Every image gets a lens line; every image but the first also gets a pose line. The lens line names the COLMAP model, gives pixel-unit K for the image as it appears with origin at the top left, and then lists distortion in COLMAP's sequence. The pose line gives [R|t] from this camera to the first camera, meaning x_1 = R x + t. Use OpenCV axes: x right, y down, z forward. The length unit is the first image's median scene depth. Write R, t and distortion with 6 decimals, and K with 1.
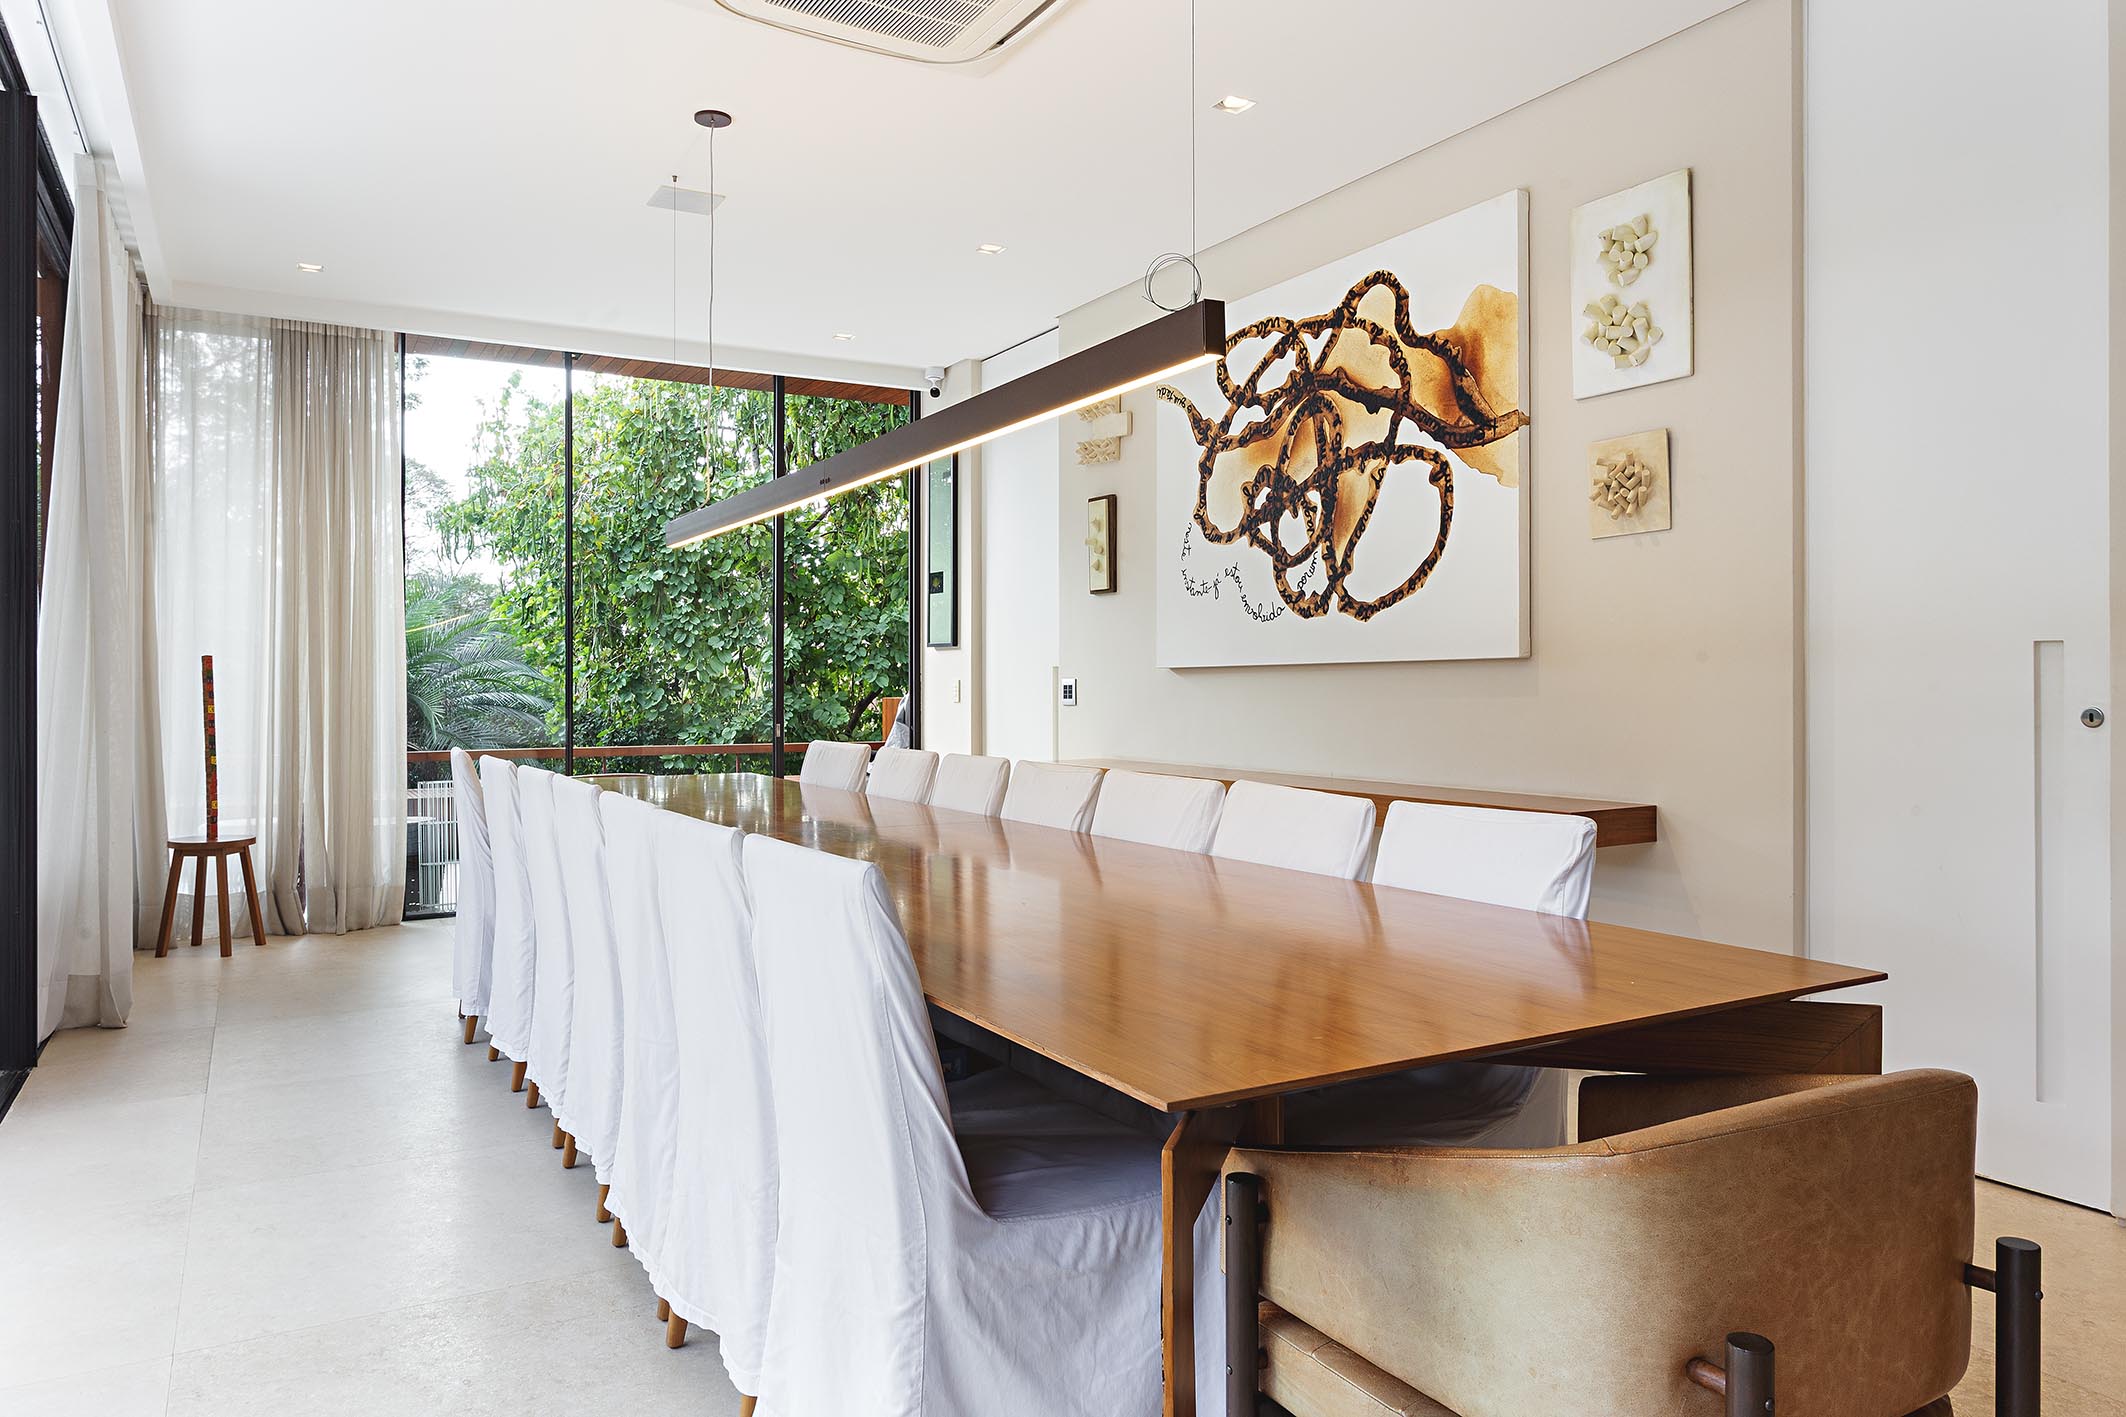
lens RADIAL K [[1325.9, 0, 1063.7], [0, 1325.9, 703.6], [0, 0, 1]] dist [-0.018685, 0.020752]
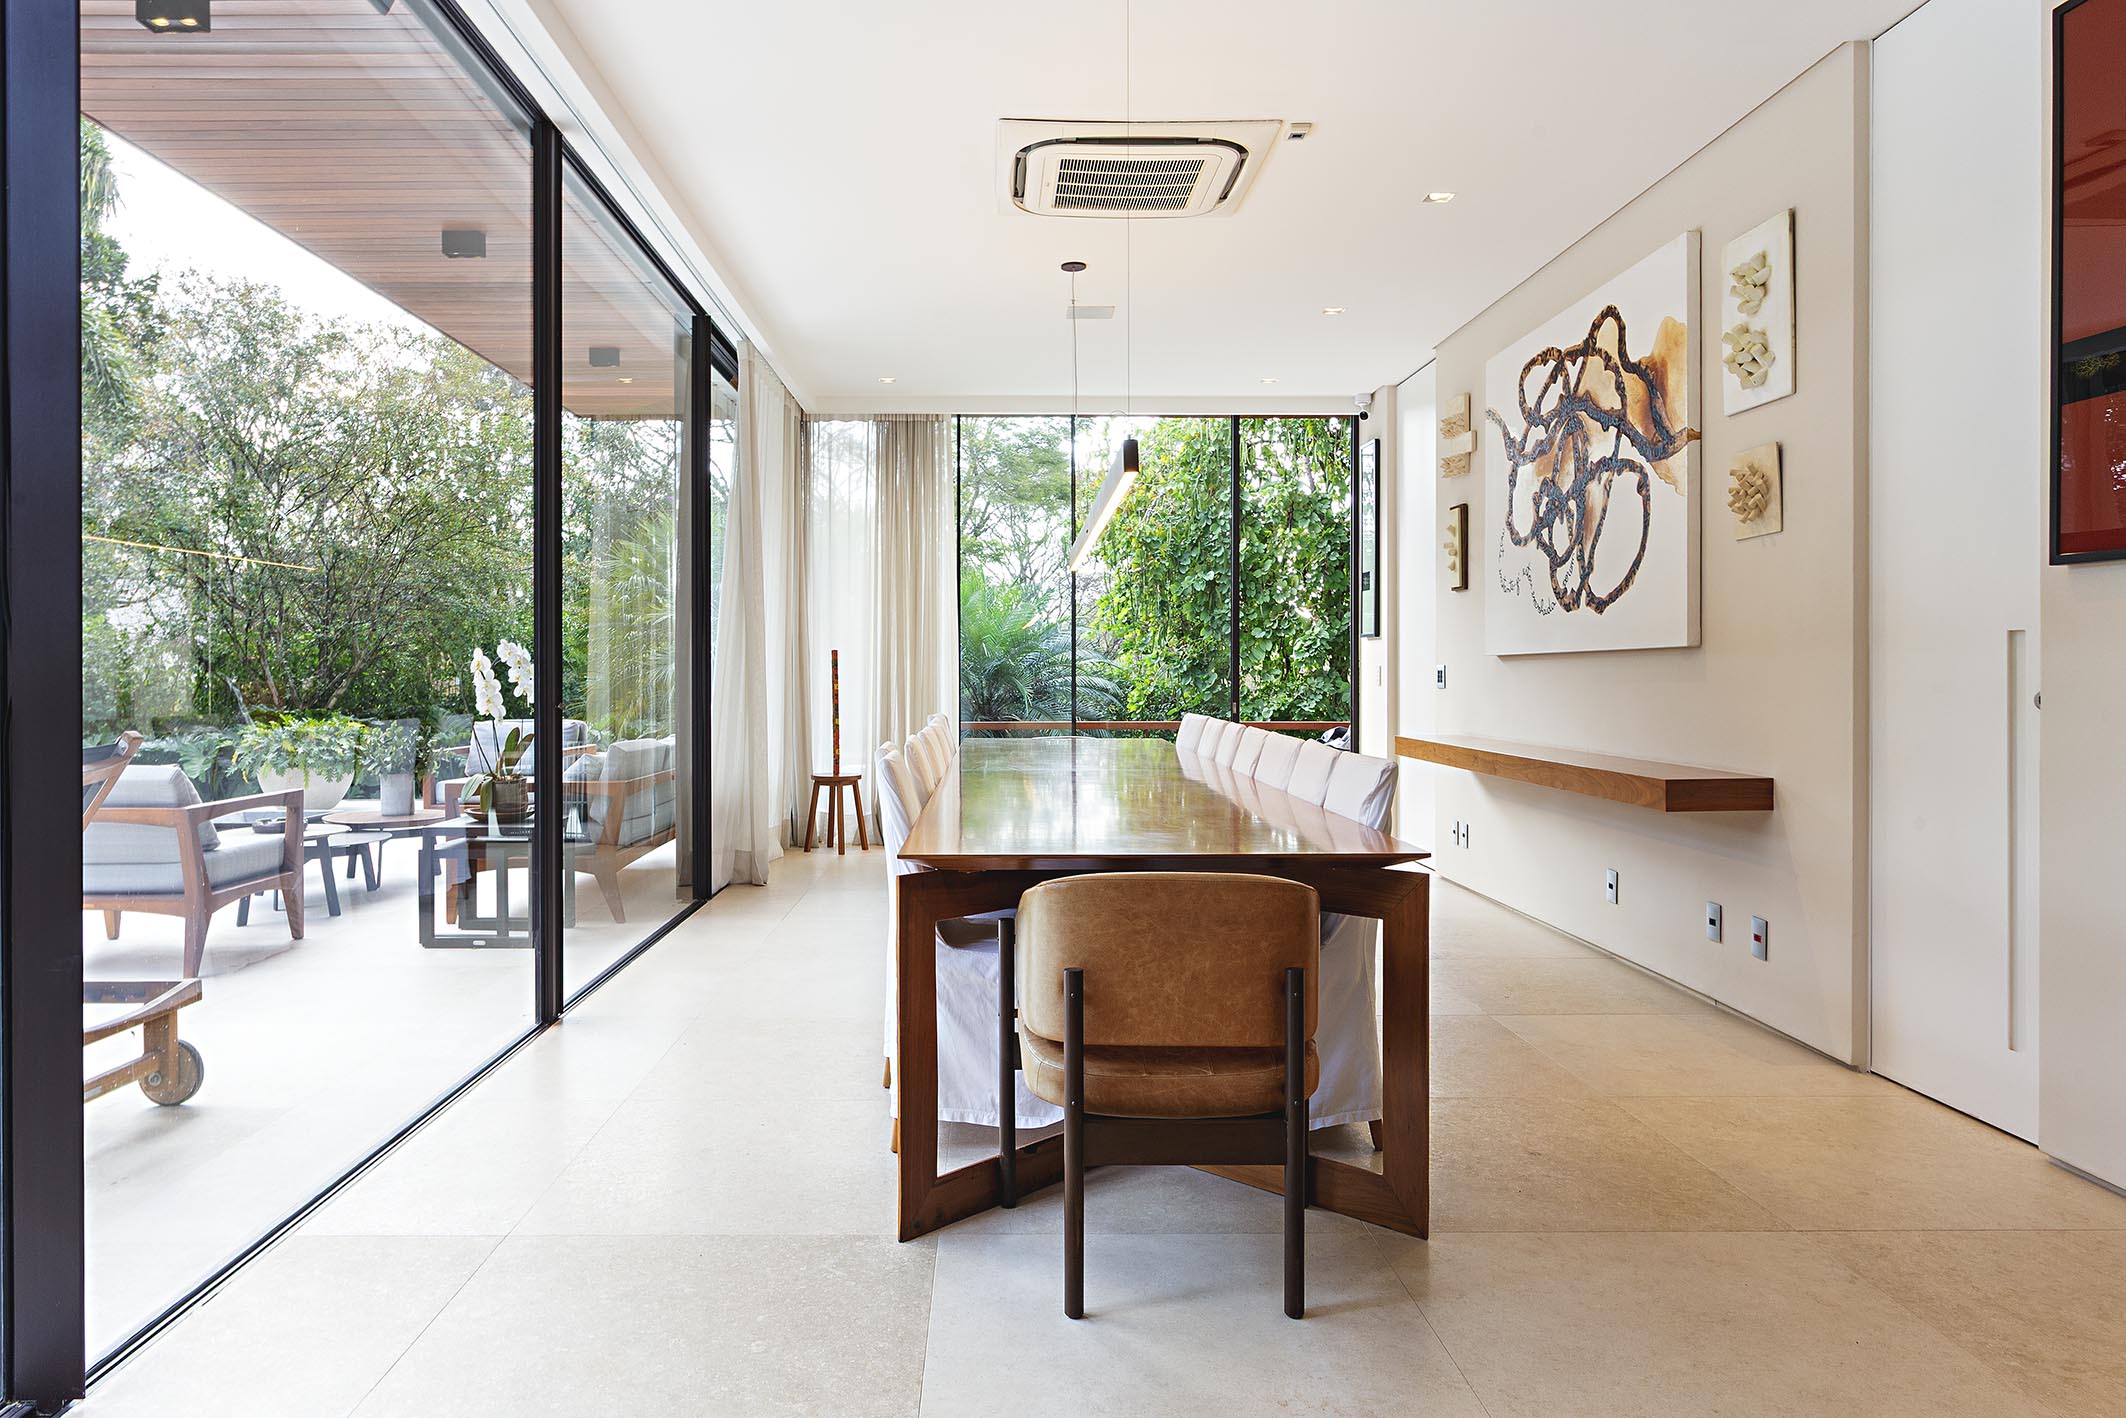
lens RADIAL K [[1337.7, 0, 1063.0], [0, 1337.7, 709.0], [0, 0, 1]] dist [0.001649, 0.000055]
pose [[0.874977, 0.014414, -0.483949, 0.375325], [-0.007111, 0.999832, 0.016922, 0.002841], [0.484112, -0.011365, 0.874932, -0.226820]]
